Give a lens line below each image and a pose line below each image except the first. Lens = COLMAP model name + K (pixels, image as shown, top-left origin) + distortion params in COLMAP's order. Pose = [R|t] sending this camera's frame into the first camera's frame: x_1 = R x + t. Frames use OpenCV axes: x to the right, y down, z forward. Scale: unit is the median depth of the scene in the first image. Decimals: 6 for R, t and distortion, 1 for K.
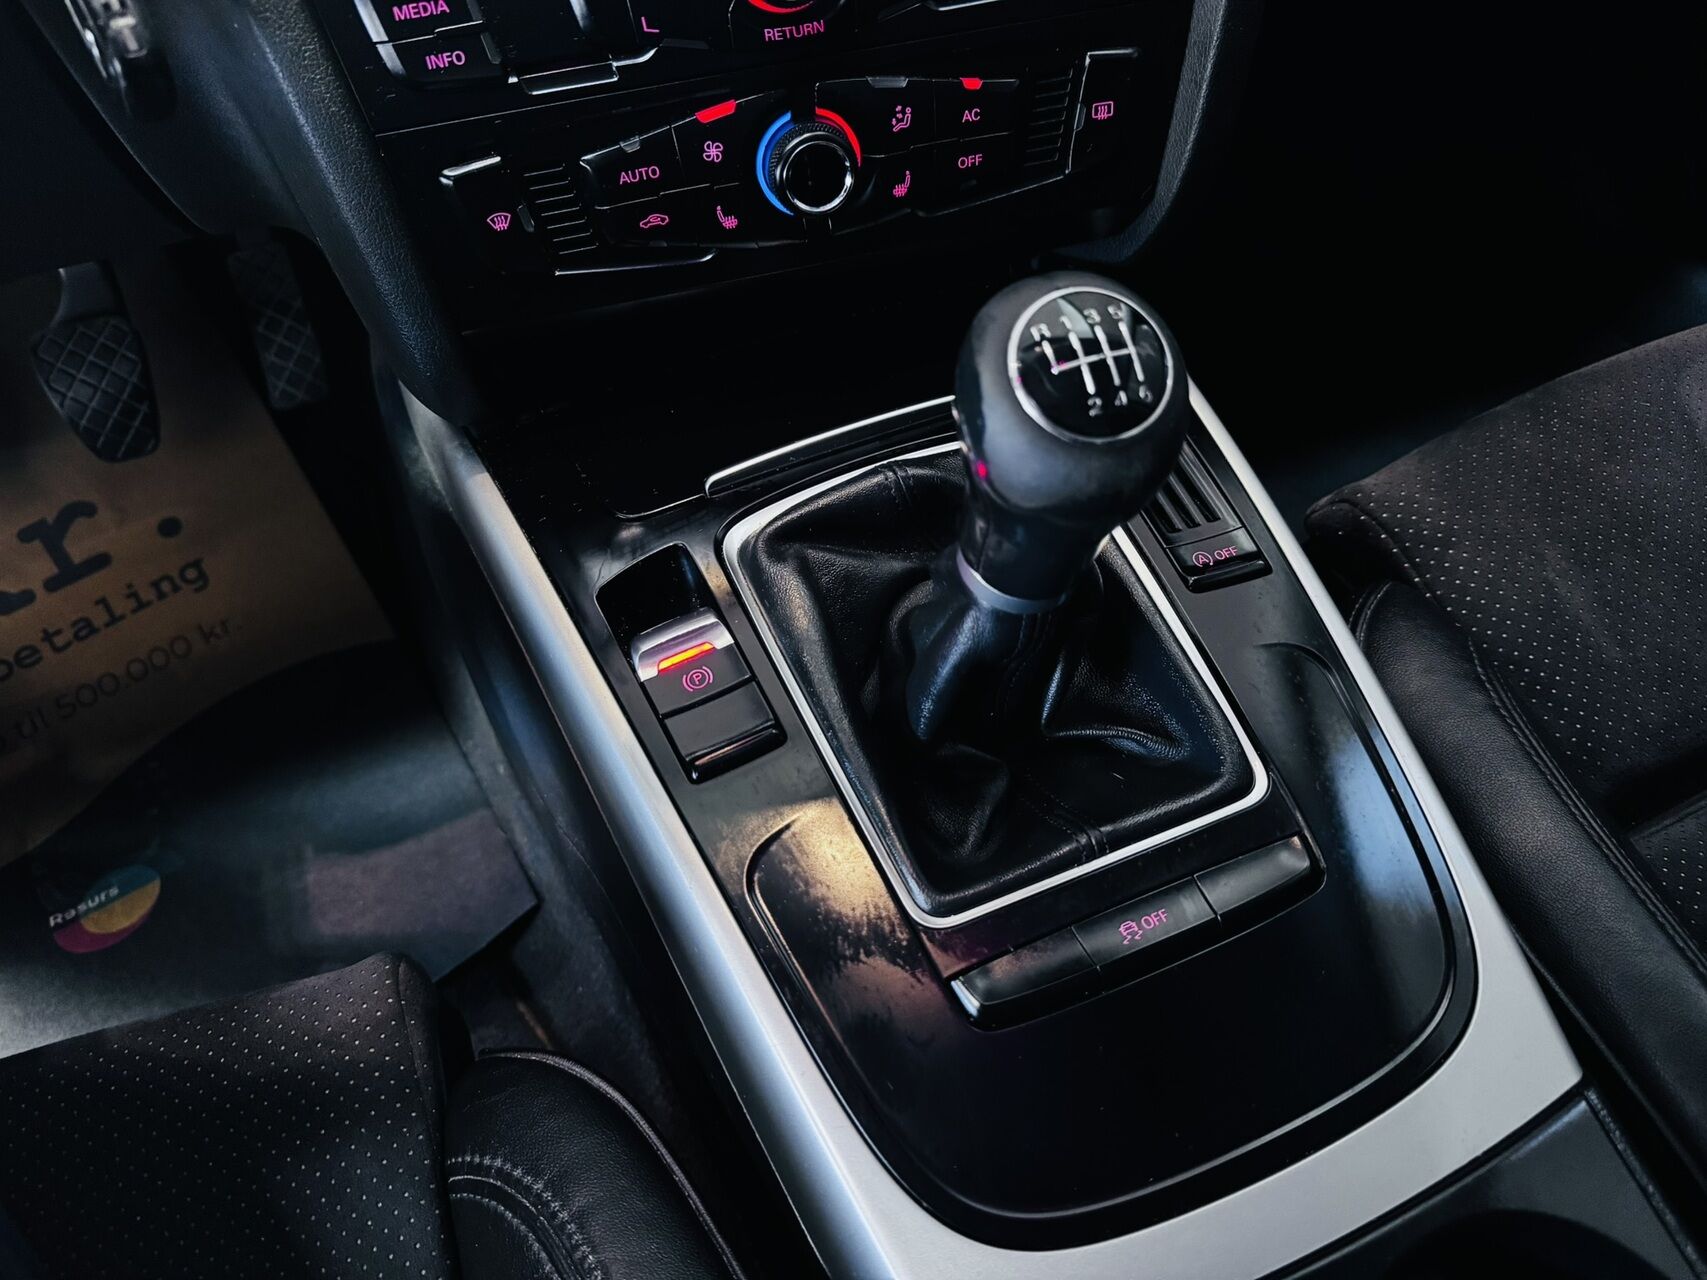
lens RADIAL K [[1232.4, 0, 853.5], [0, 1232.4, 640.0], [0, 0, 1]] dist [-0.003738, -0.004253]
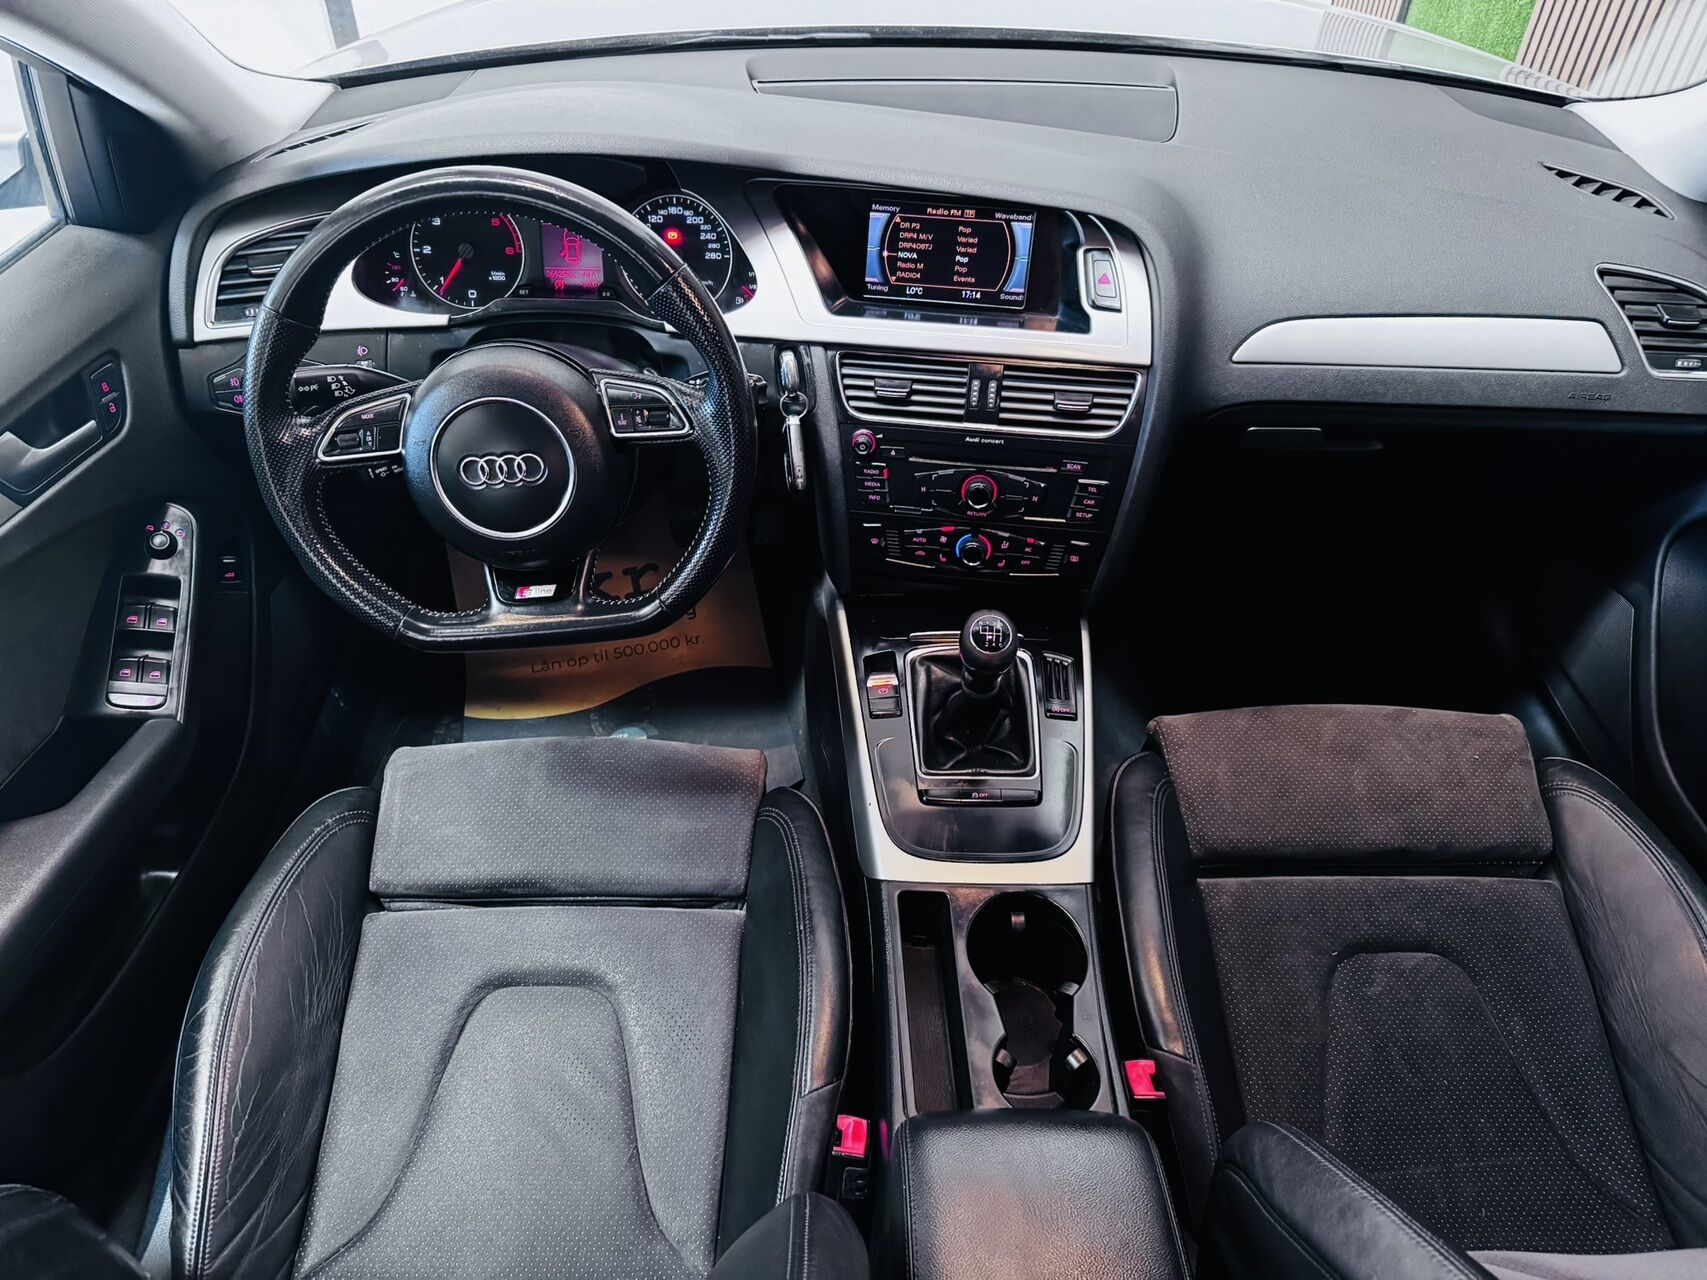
lens RADIAL K [[1192.0, 0, 853.5], [0, 1192.0, 640.0], [0, 0, 1]] dist [0.080368, -0.100584]
pose [[0.919061, 0.298853, -0.256930, 0.538353], [-0.333959, 0.936717, -0.105040, 0.250213], [0.209279, 0.182342, 0.960705, -1.955185]]
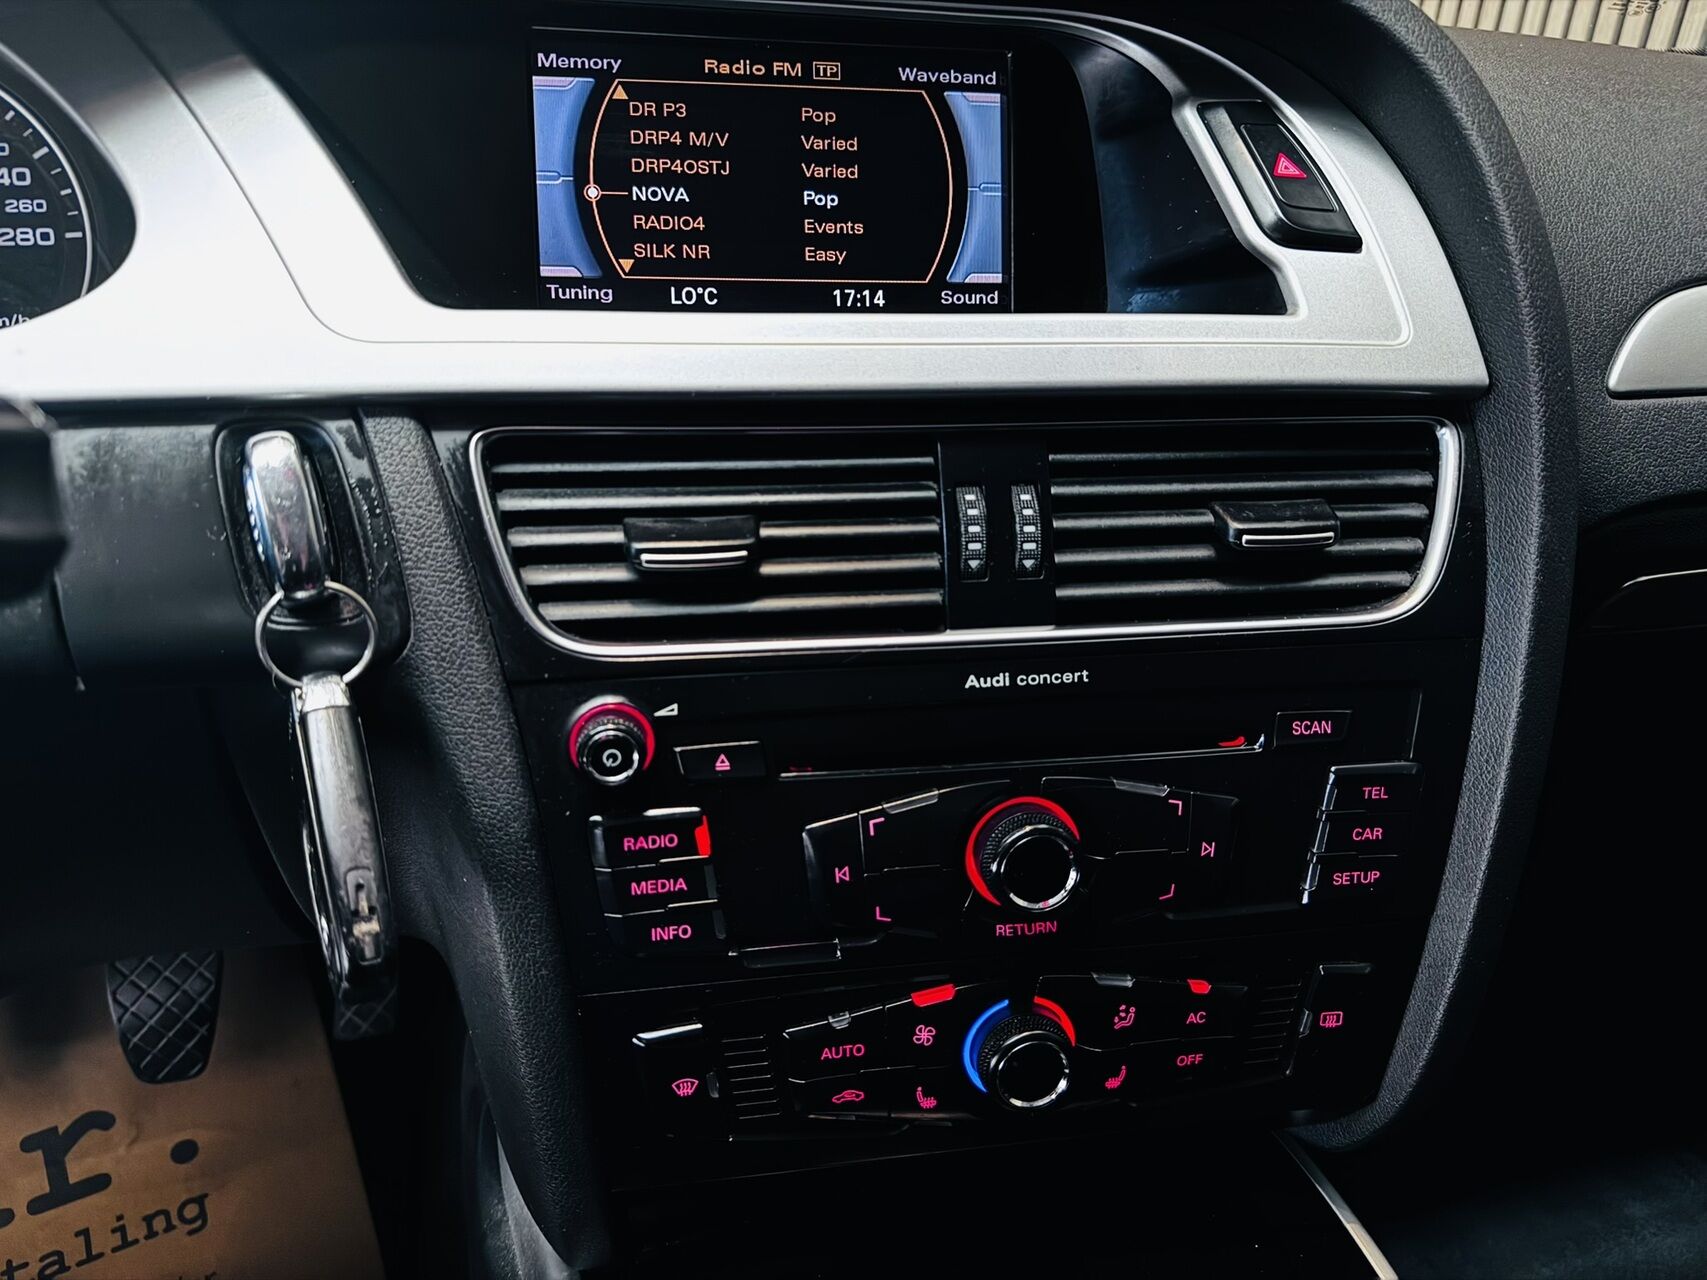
lens RADIAL K [[1192.0, 0, 853.5], [0, 1192.0, 640.0], [0, 0, 1]] dist [0.080368, -0.100584]
pose [[0.992769, 0.112098, -0.042945, -0.158852], [-0.119695, 0.897197, -0.425101, -0.267108], [-0.009123, 0.427167, 0.904127, 0.050461]]
